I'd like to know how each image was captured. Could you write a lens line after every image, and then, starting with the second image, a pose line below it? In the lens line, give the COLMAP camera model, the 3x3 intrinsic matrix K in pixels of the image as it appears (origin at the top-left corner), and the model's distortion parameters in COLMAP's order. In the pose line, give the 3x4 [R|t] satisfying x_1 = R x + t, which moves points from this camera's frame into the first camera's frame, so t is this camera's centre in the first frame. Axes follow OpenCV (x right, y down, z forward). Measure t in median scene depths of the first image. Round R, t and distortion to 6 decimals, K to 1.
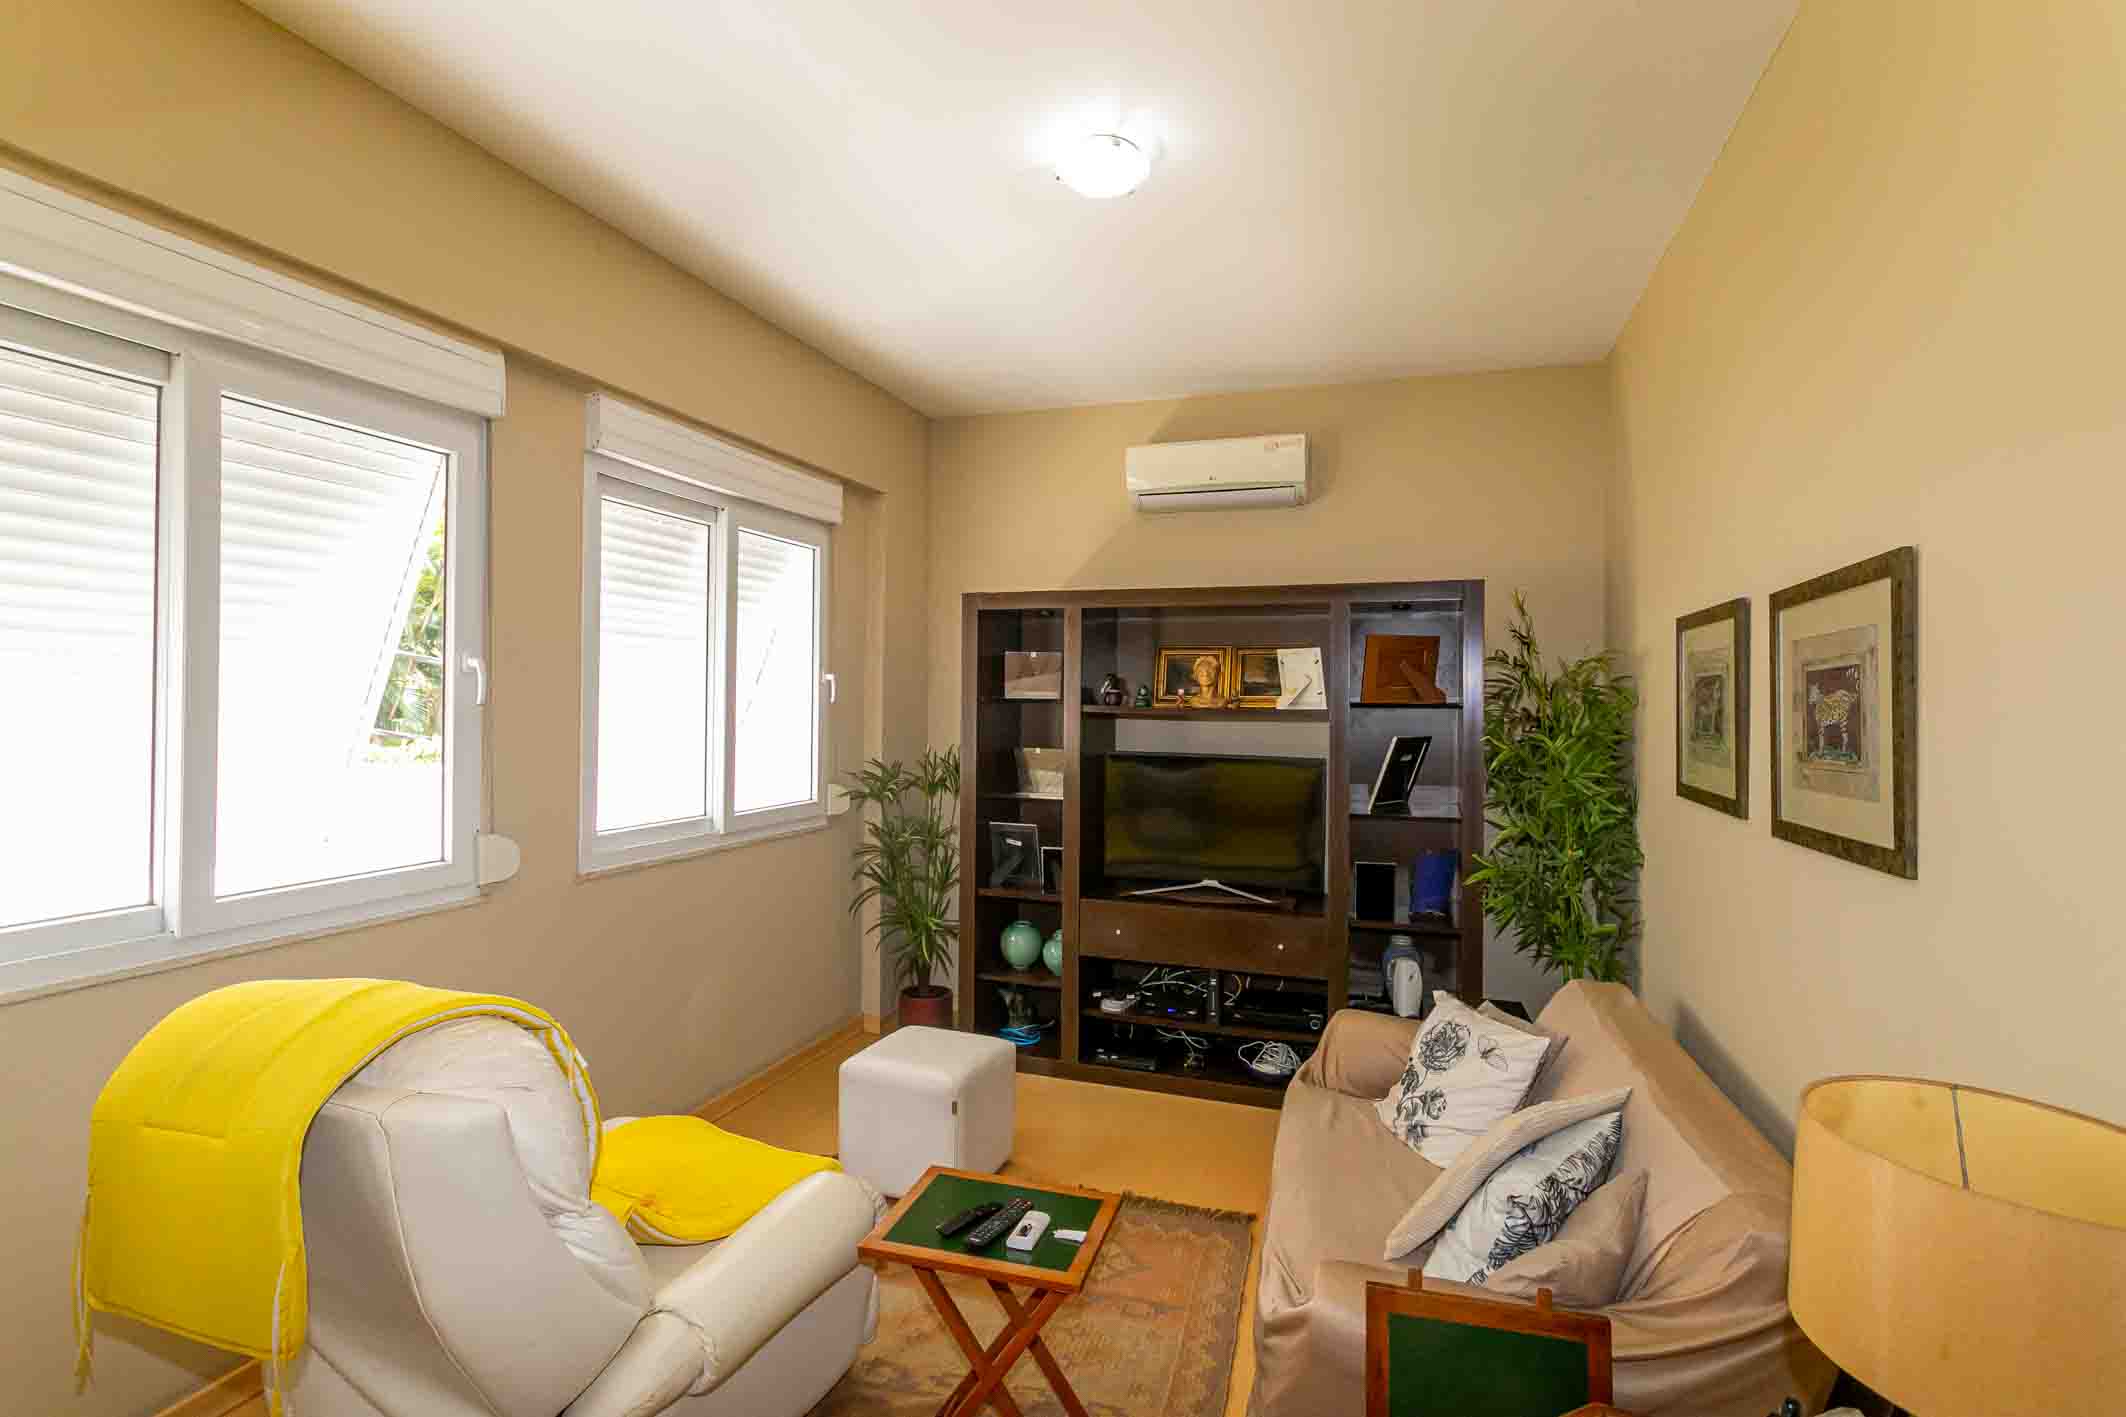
lens RADIAL K [[994.3, 0, 1071.7], [0, 994.3, 703.0], [0, 0, 1]] dist [-0.000602, 0.000189]
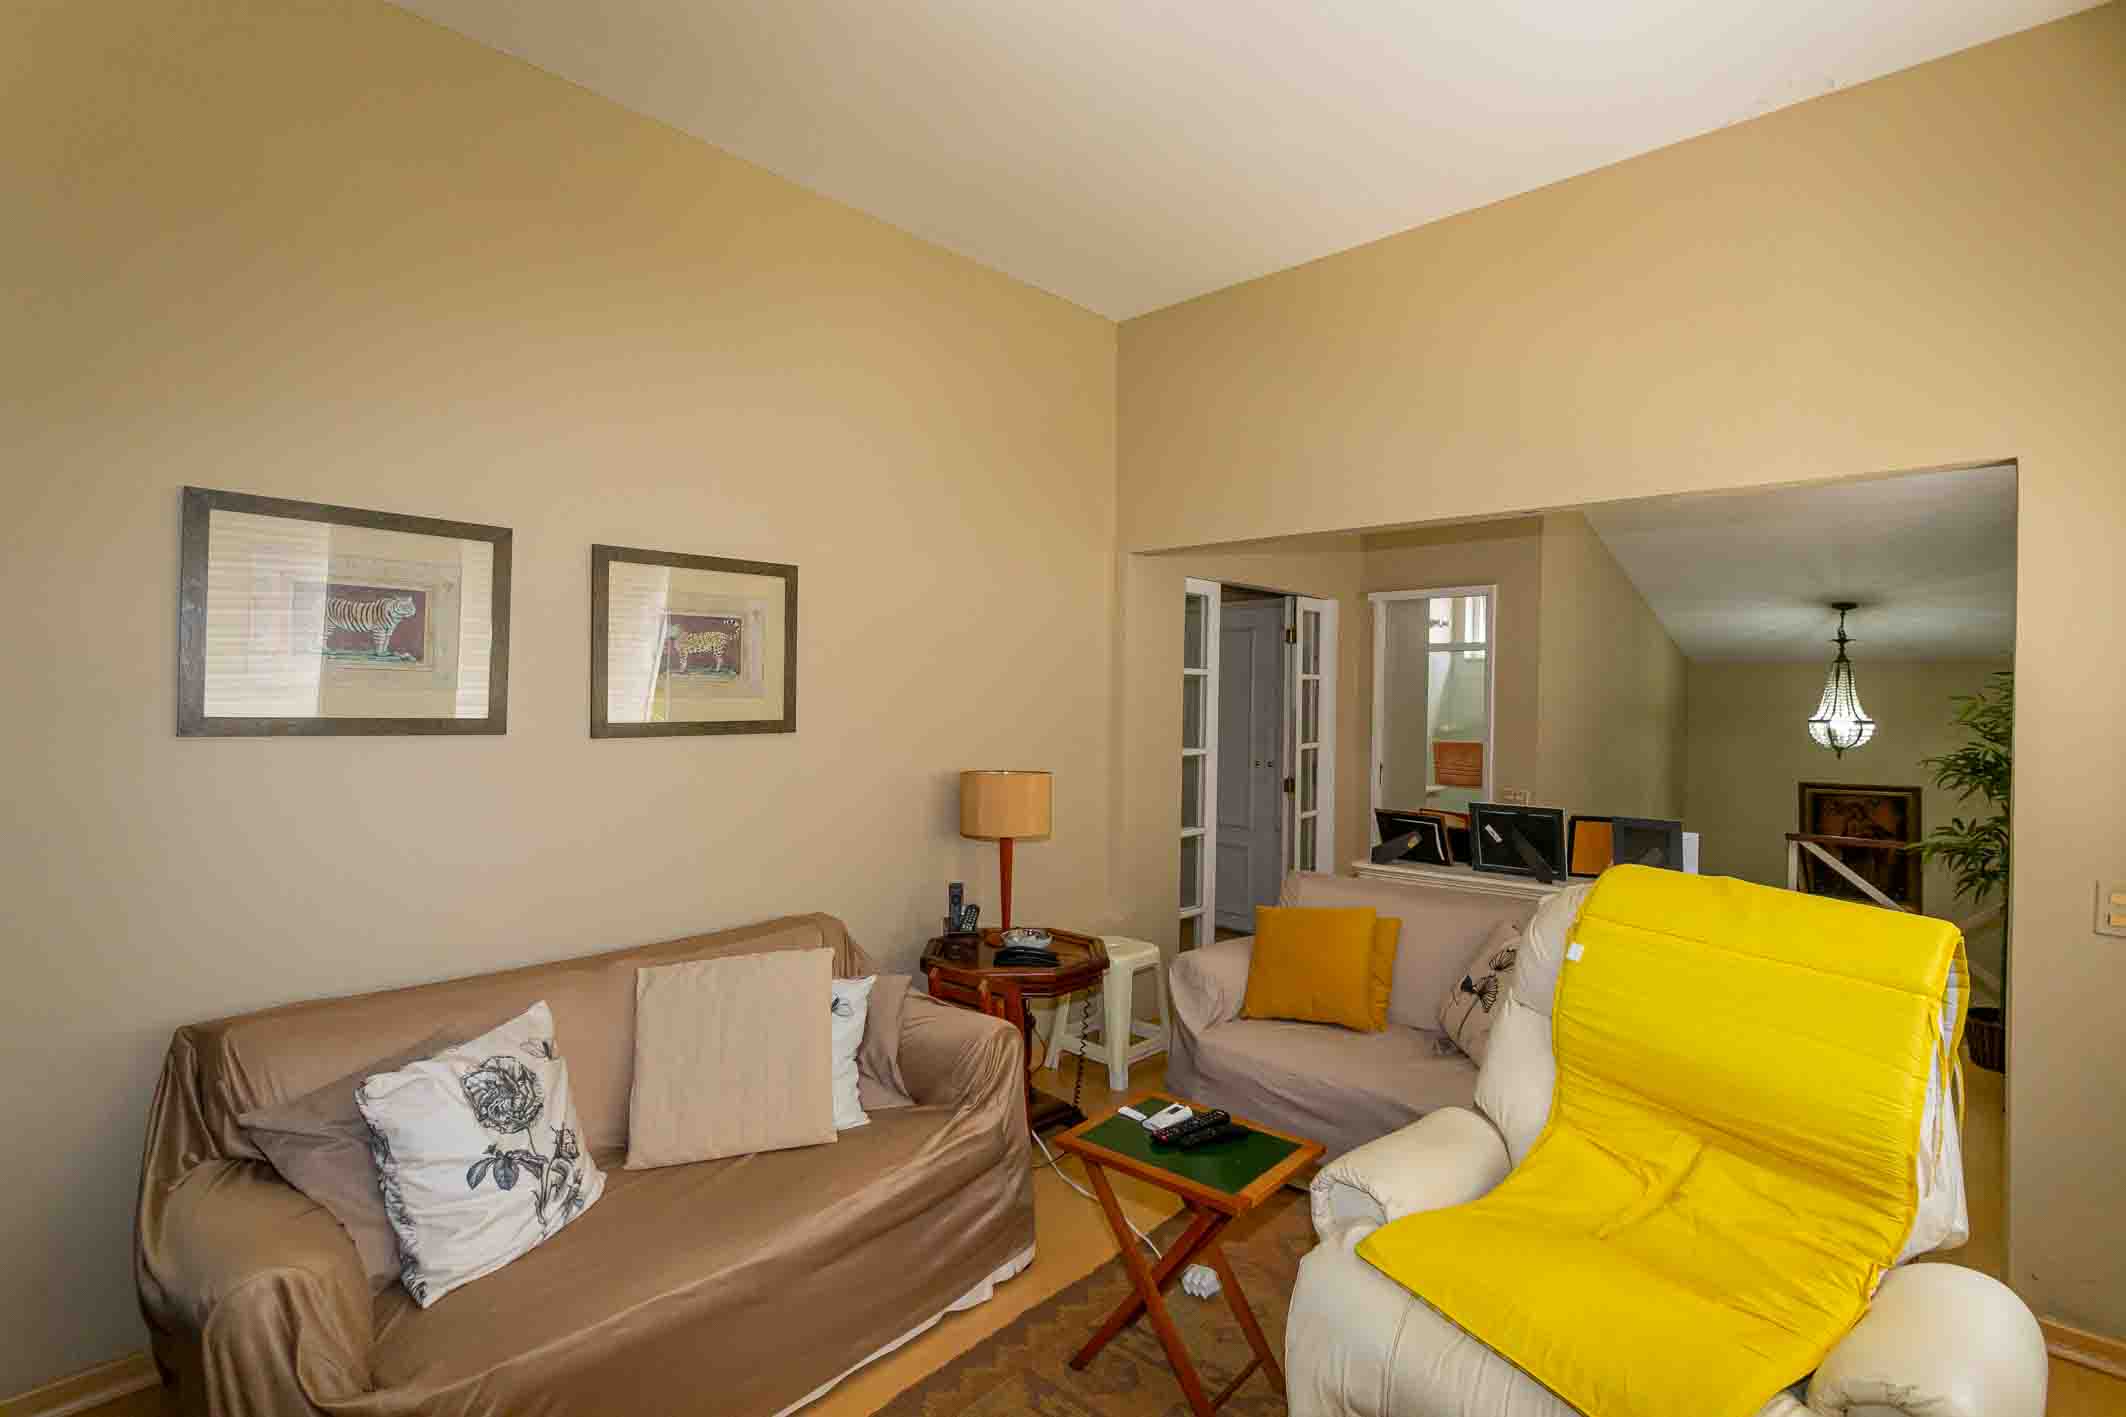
lens RADIAL K [[993.3, 0, 1065.3], [0, 993.3, 696.1], [0, 0, 1]] dist [-0.001819, 0.000709]
pose [[-0.909905, -0.016280, 0.414496, -0.185112], [-0.020164, 0.999784, -0.004995, 0.039795], [-0.414326, -0.012902, -0.910037, 1.001969]]
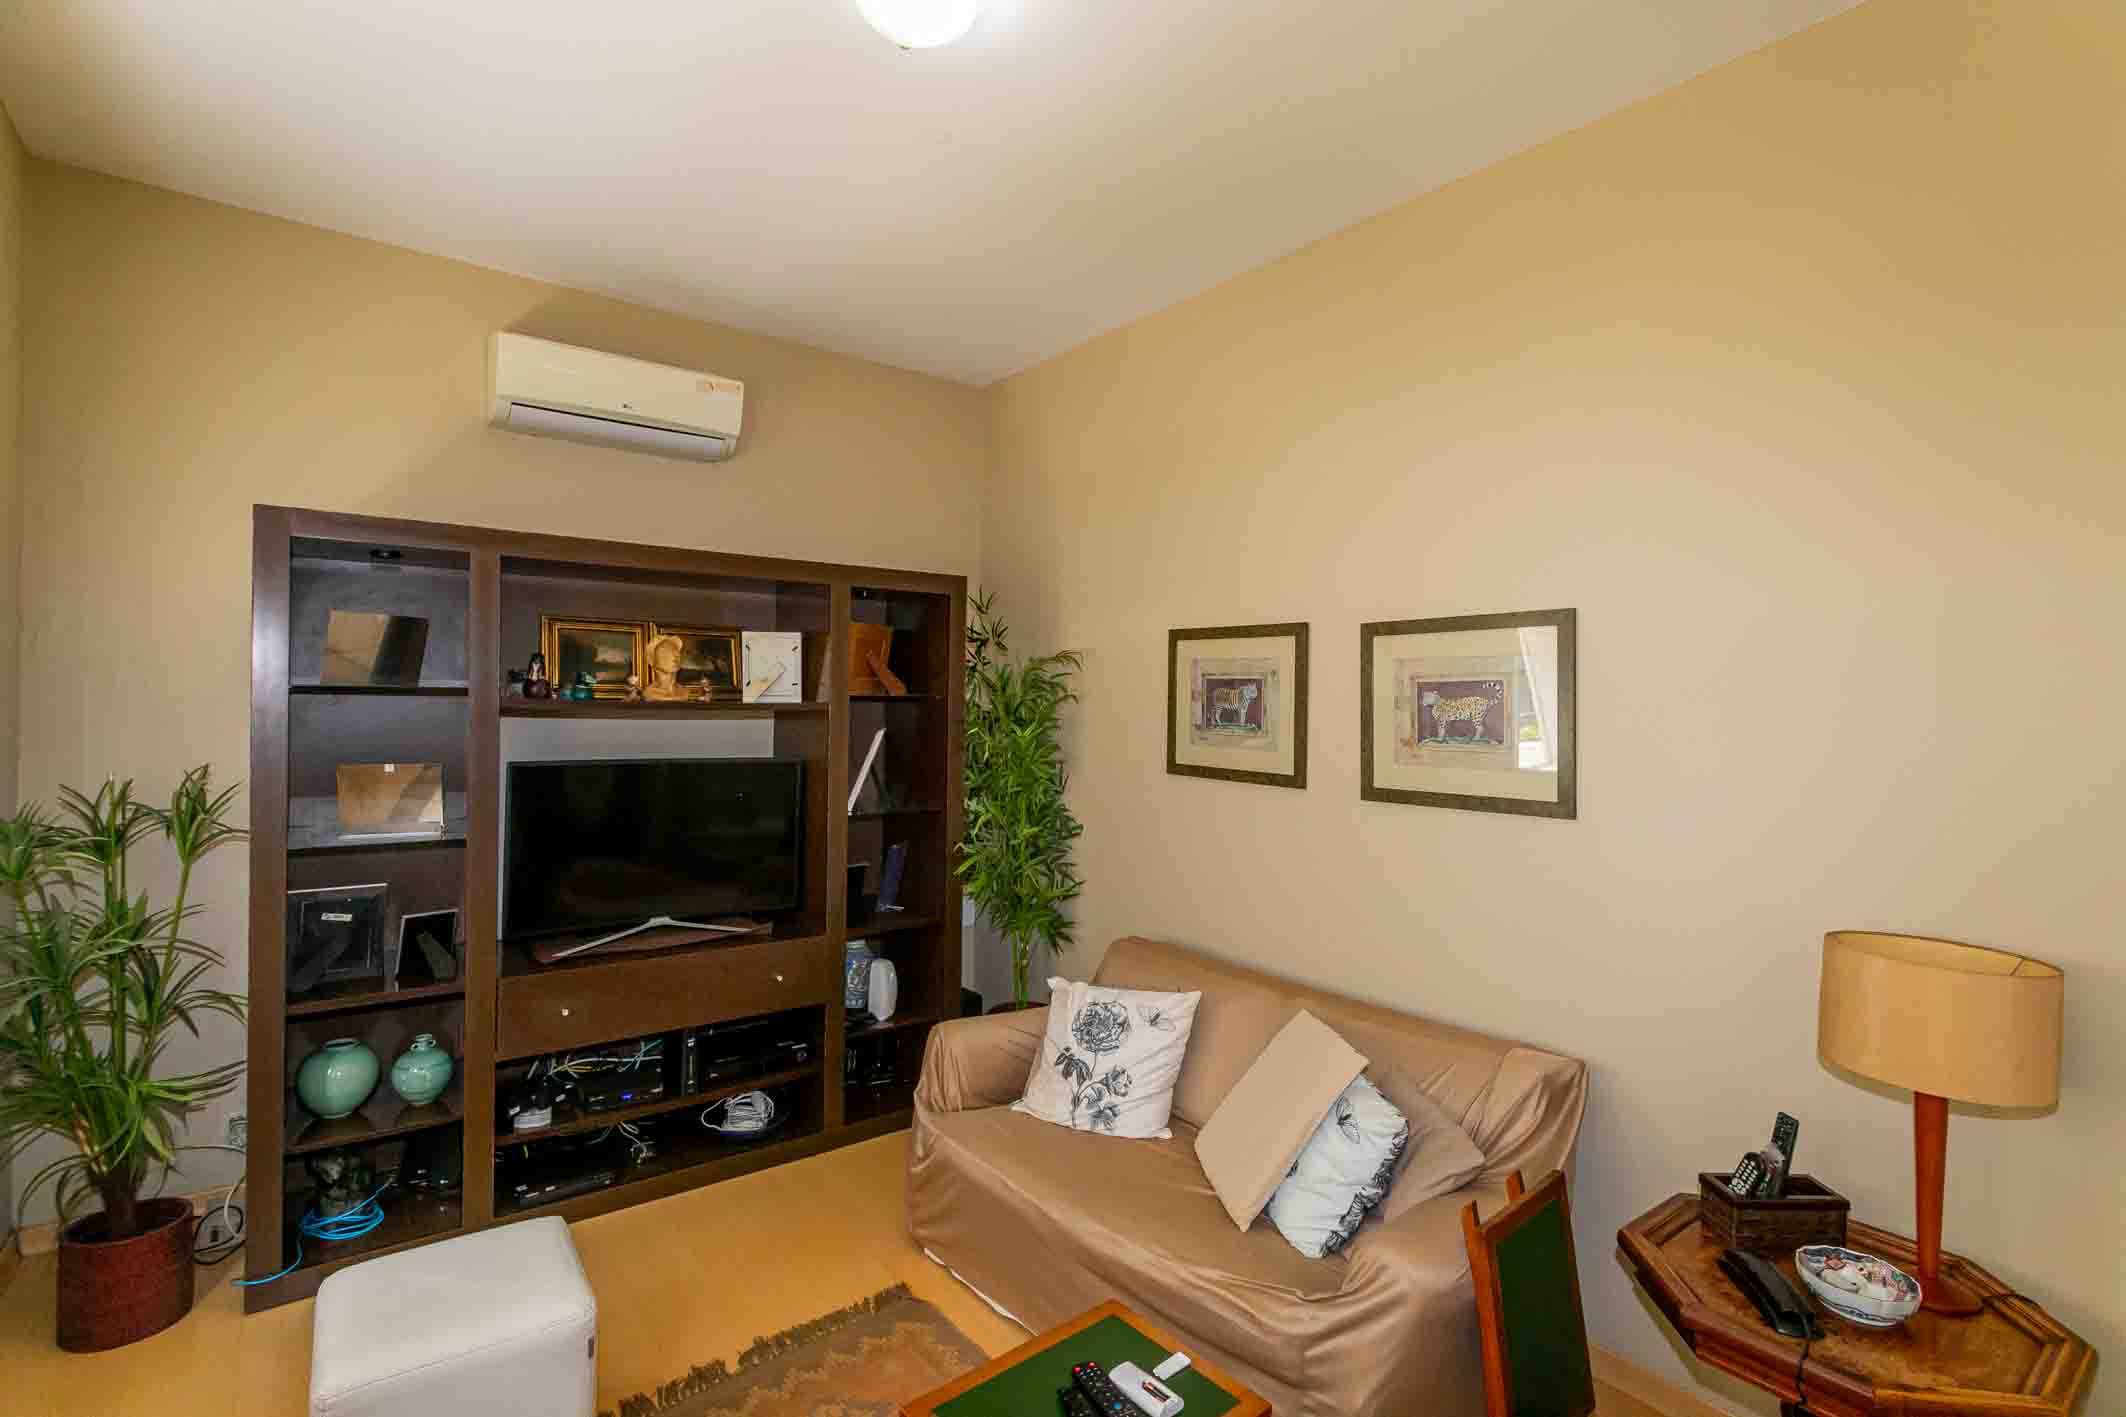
lens RADIAL K [[993.3, 0, 1065.3], [0, 993.3, 696.1], [0, 0, 1]] dist [-0.001819, 0.000709]
pose [[0.556954, -0.002453, 0.830540, -0.352319], [-0.010011, 0.999903, 0.009667, -0.009850], [-0.830483, -0.013699, 0.556876, 0.305774]]
